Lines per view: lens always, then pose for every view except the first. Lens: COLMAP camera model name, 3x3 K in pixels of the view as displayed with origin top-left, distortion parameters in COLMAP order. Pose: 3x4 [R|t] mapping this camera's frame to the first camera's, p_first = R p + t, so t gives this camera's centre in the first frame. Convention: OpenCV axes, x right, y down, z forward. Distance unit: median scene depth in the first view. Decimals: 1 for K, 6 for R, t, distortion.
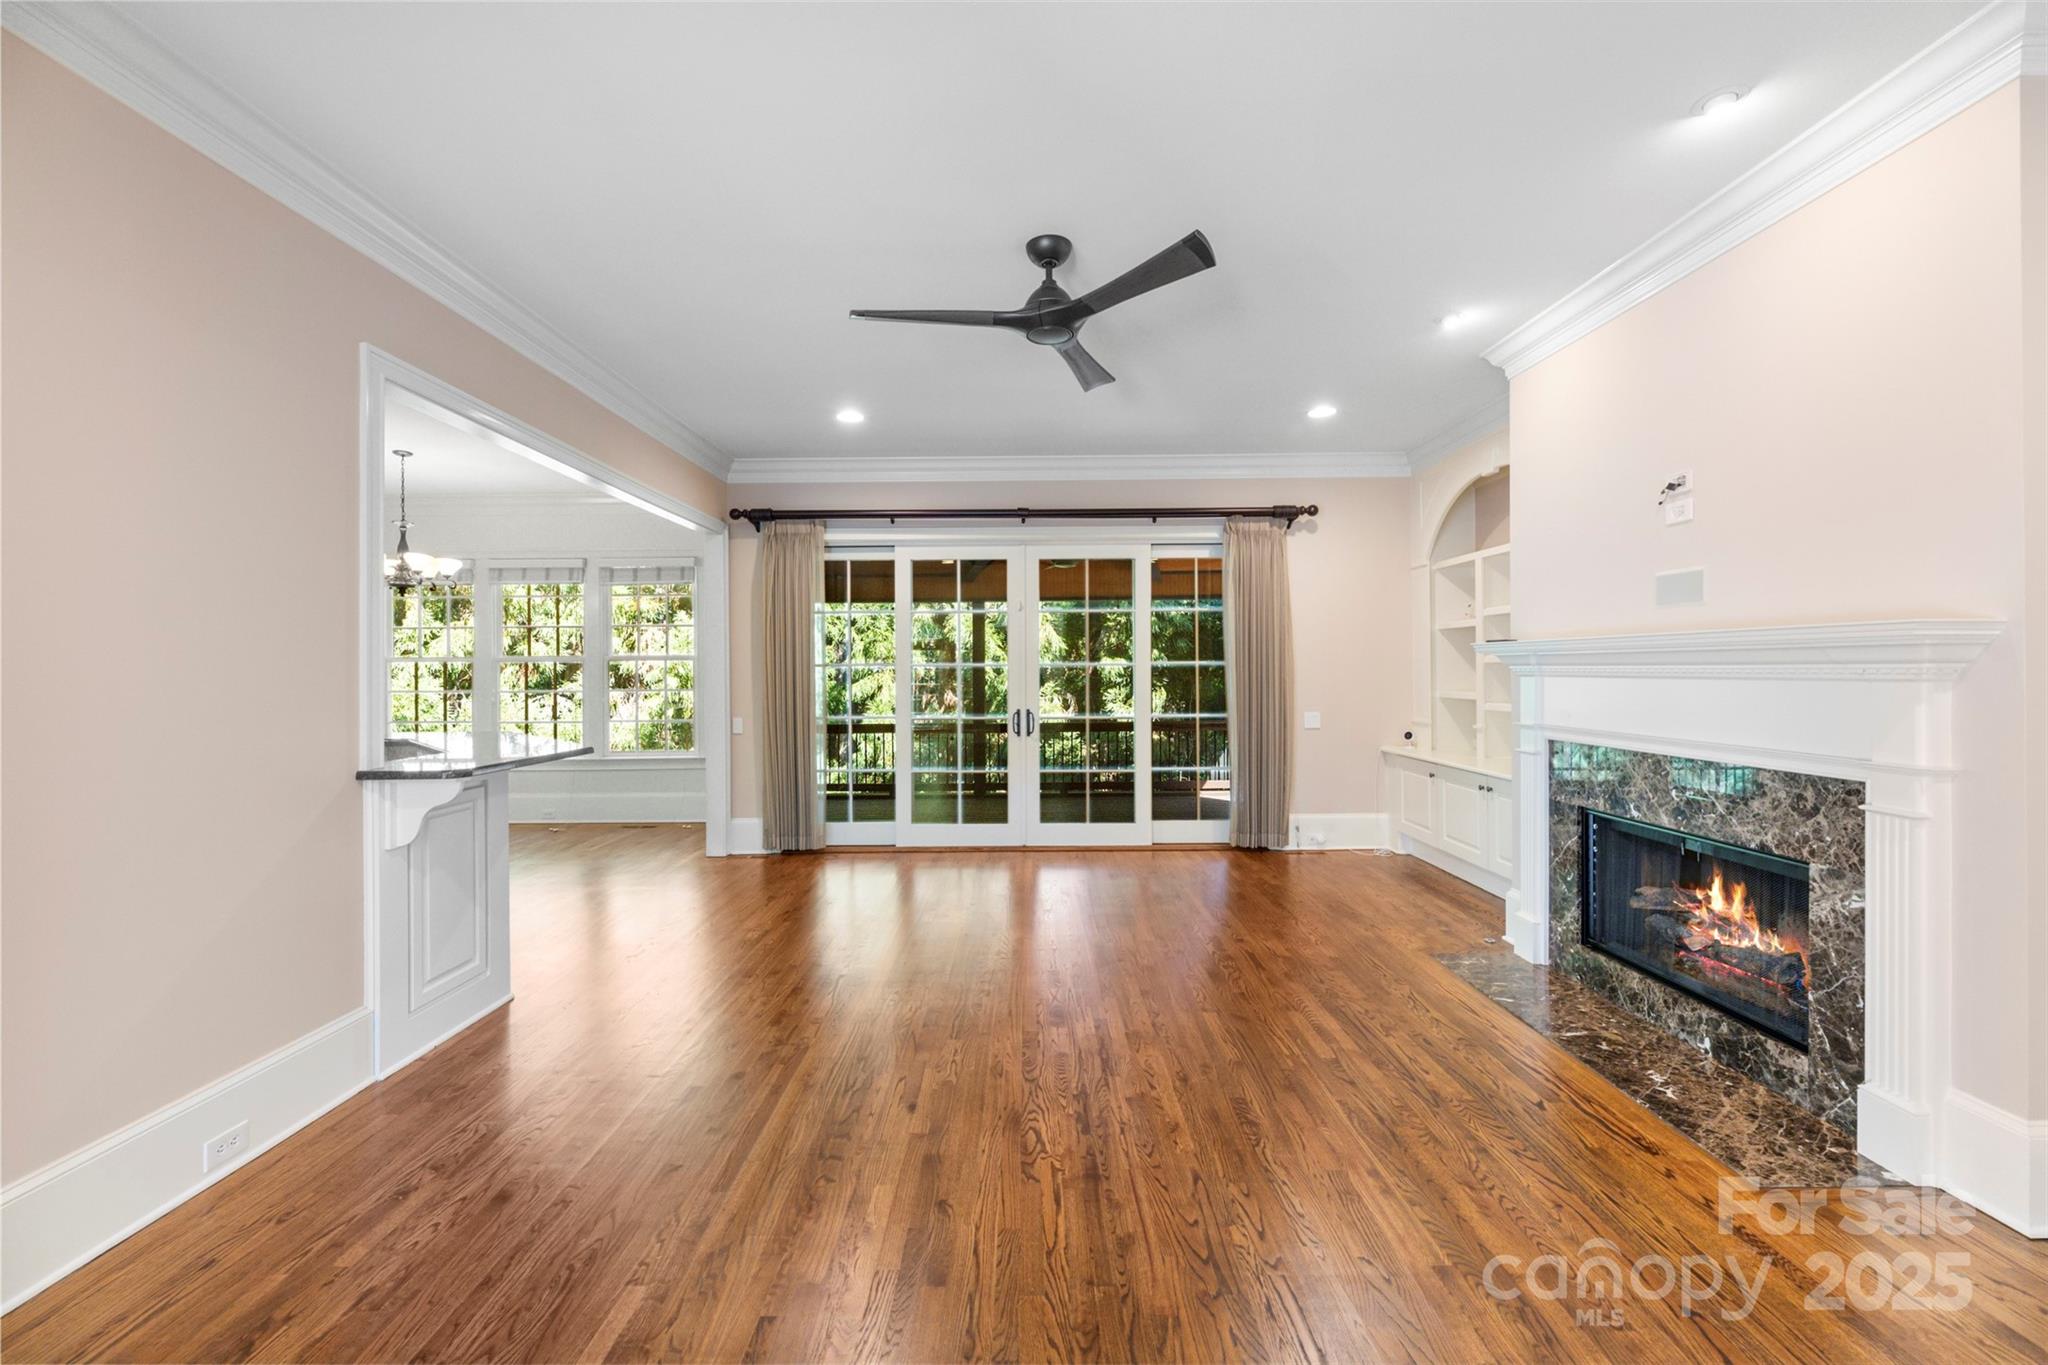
lens RADIAL K [[819.7, 0, 1031.6], [0, 819.7, 668.6], [0, 0, 1]] dist [0.003056, -0.000319]
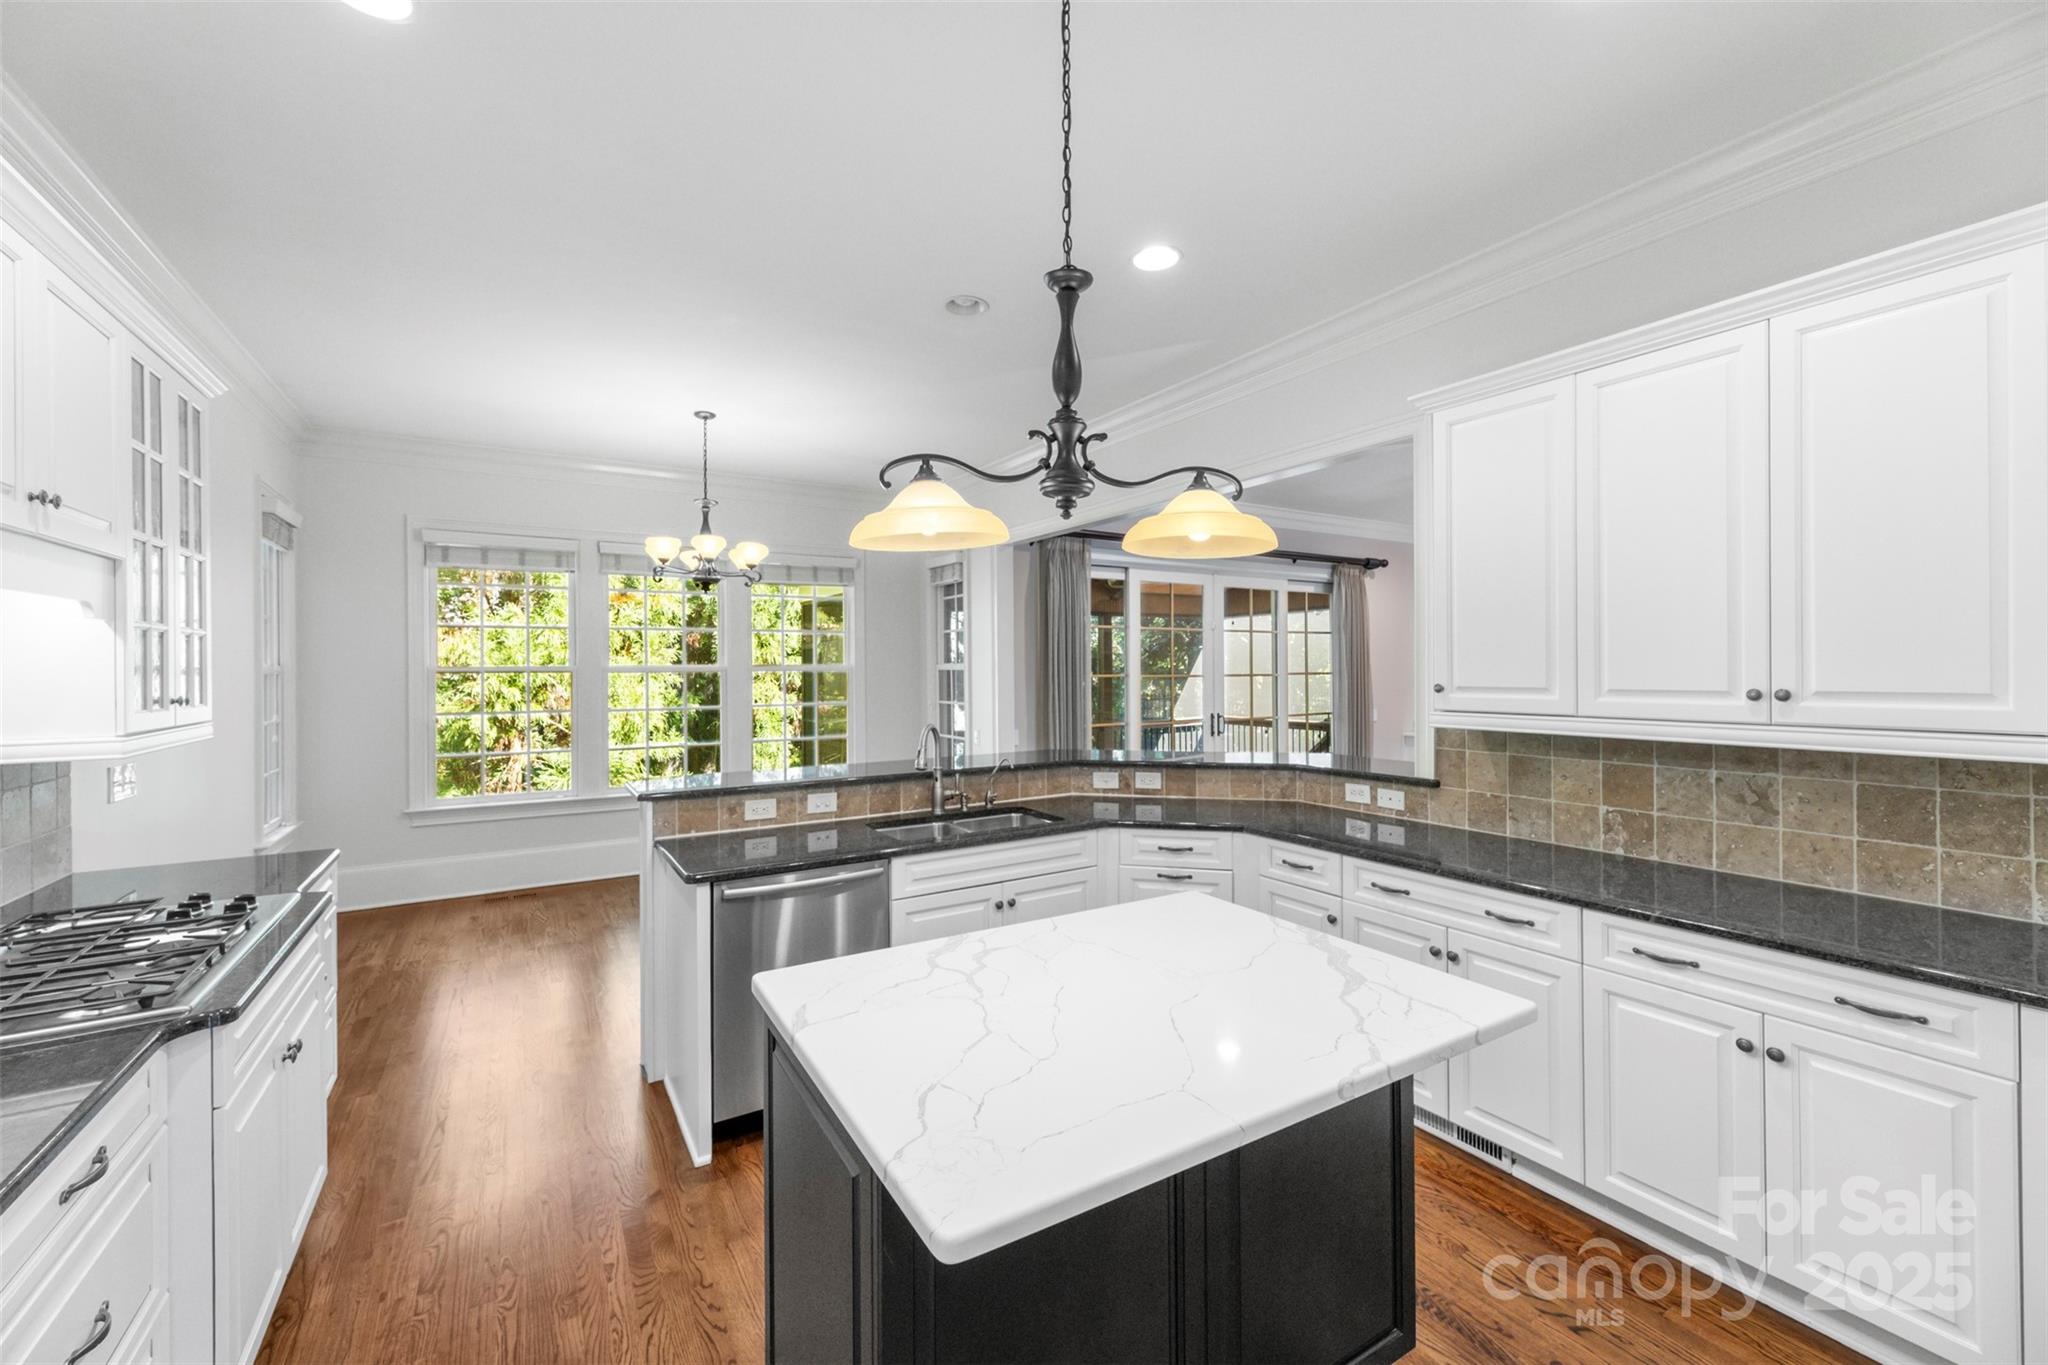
lens RADIAL K [[819.7, 0, 1022.5], [0, 819.7, 669.3], [0, 0, 1]] dist [0.003056, -0.000319]
pose [[0.843248, -0.000775, 0.537525, -0.889181], [0.001560, 0.999998, -0.001007, -0.012502], [-0.537523, 0.001687, 0.843247, 0.154442]]
